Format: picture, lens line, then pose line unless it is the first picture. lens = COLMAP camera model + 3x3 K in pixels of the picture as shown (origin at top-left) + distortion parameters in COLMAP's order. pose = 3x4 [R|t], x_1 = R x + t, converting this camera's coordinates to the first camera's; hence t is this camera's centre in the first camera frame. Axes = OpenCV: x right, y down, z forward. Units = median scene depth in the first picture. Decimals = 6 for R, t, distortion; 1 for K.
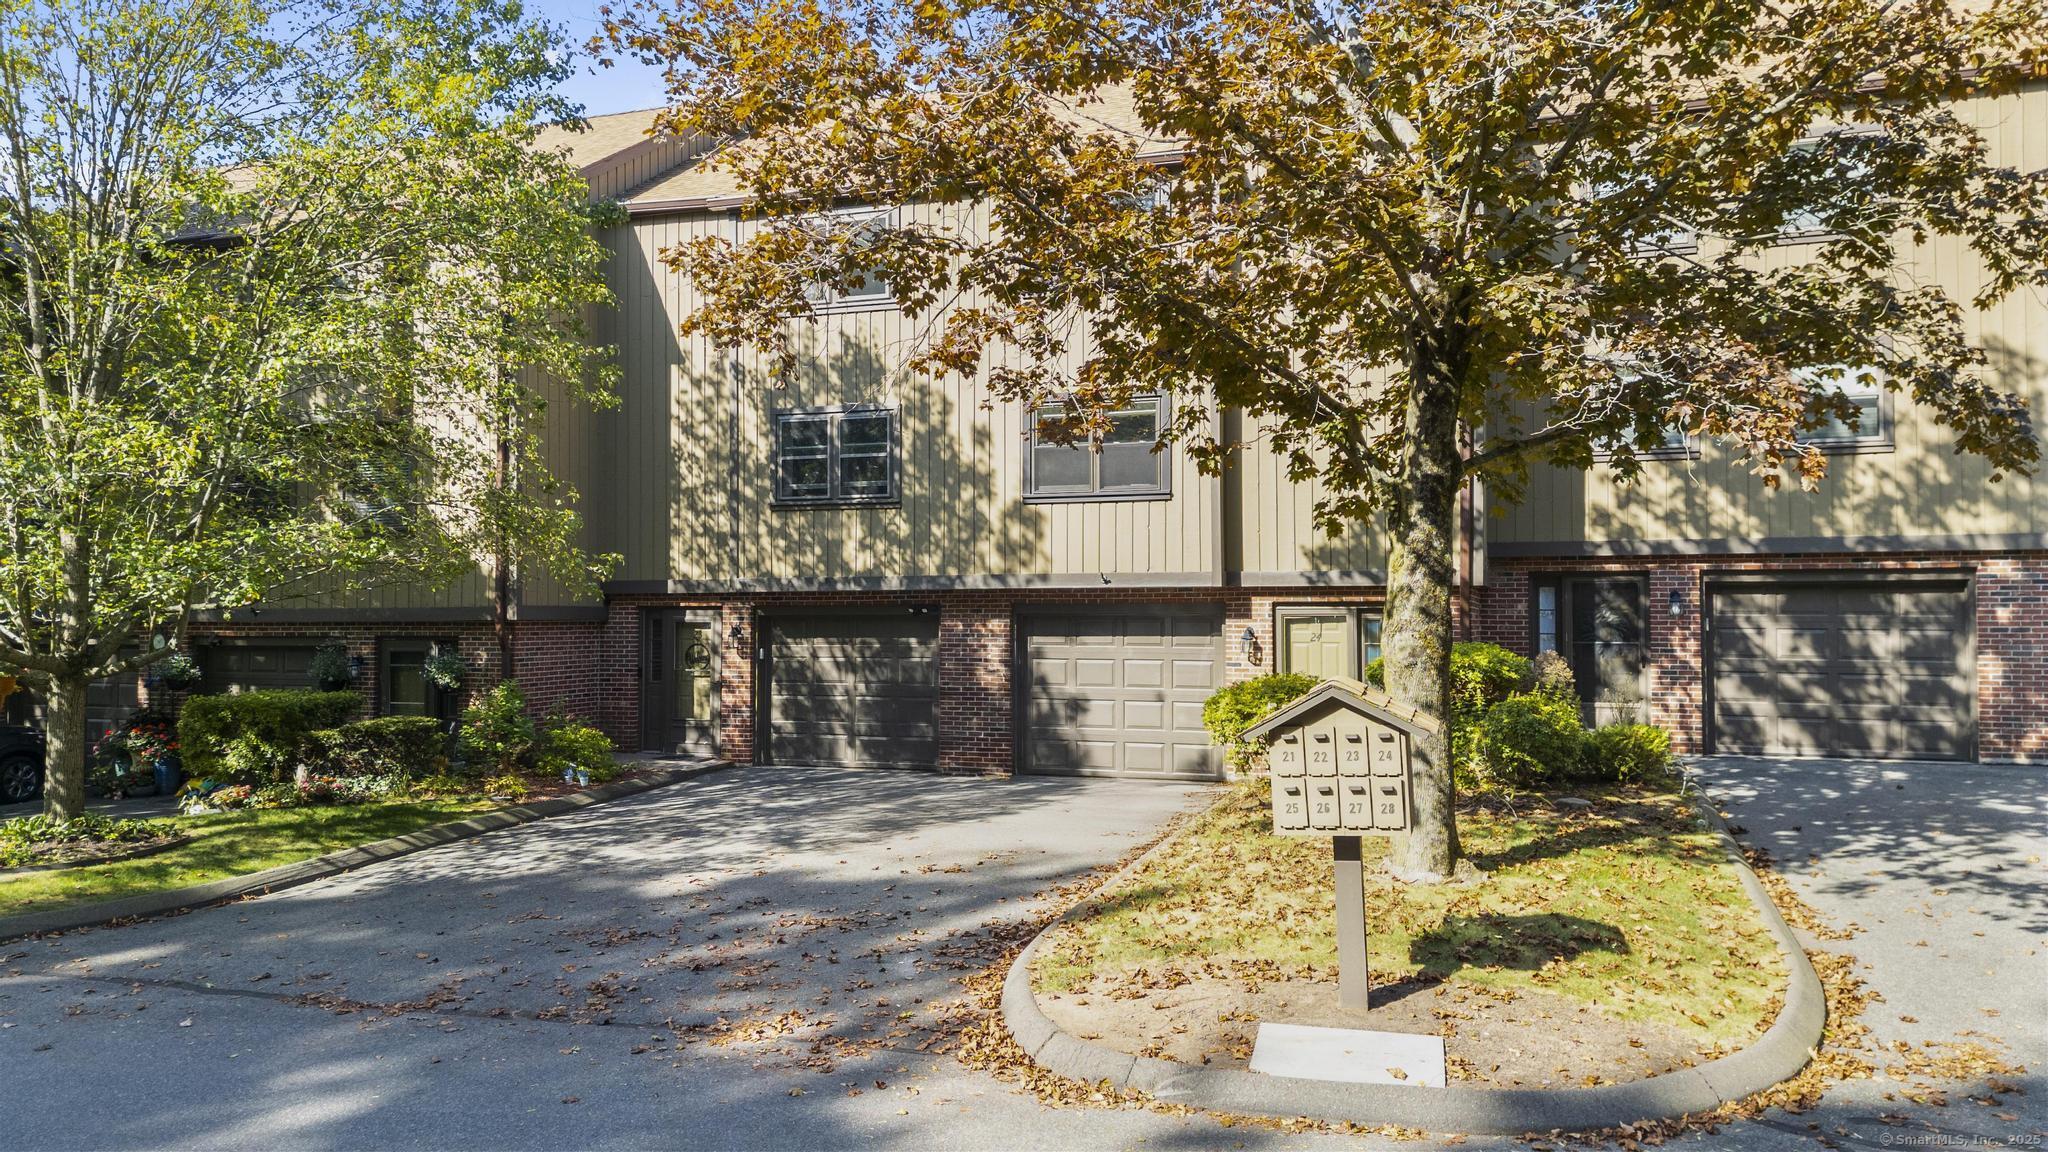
lens RADIAL K [[1498.7, 0, 1024.0], [0, 1498.7, 576.0], [0, 0, 1]] dist [0.036689, 0.000046]
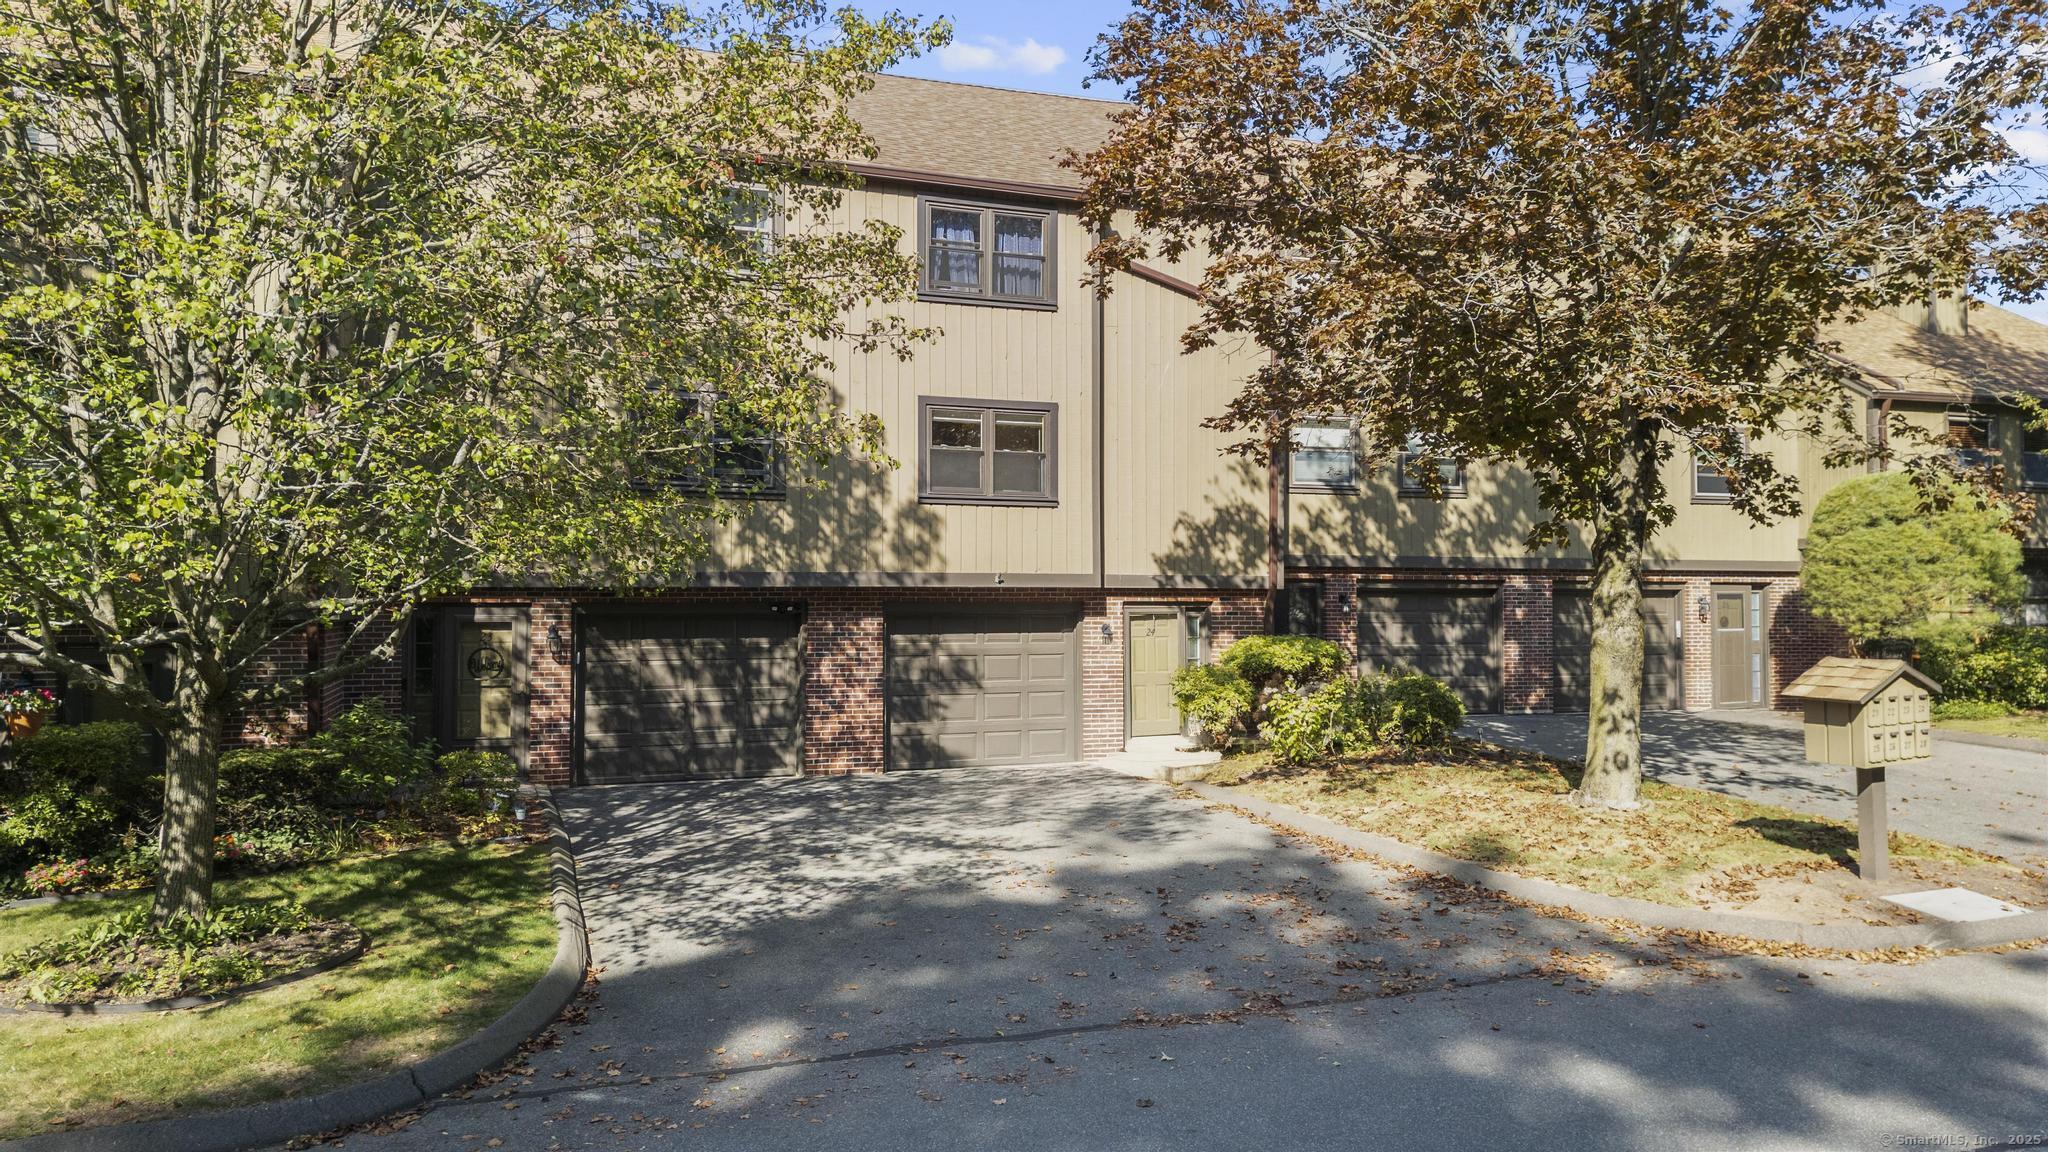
lens RADIAL K [[1494.1, 0, 1077.2], [0, 1494.1, 572.0], [0, 0, 1]] dist [0.166176, -0.202488]
pose [[0.752133, 0.018770, 0.658744, -0.601783], [-0.017202, 0.999813, -0.008848, 0.005106], [-0.658787, -0.004677, 0.752315, 0.170159]]
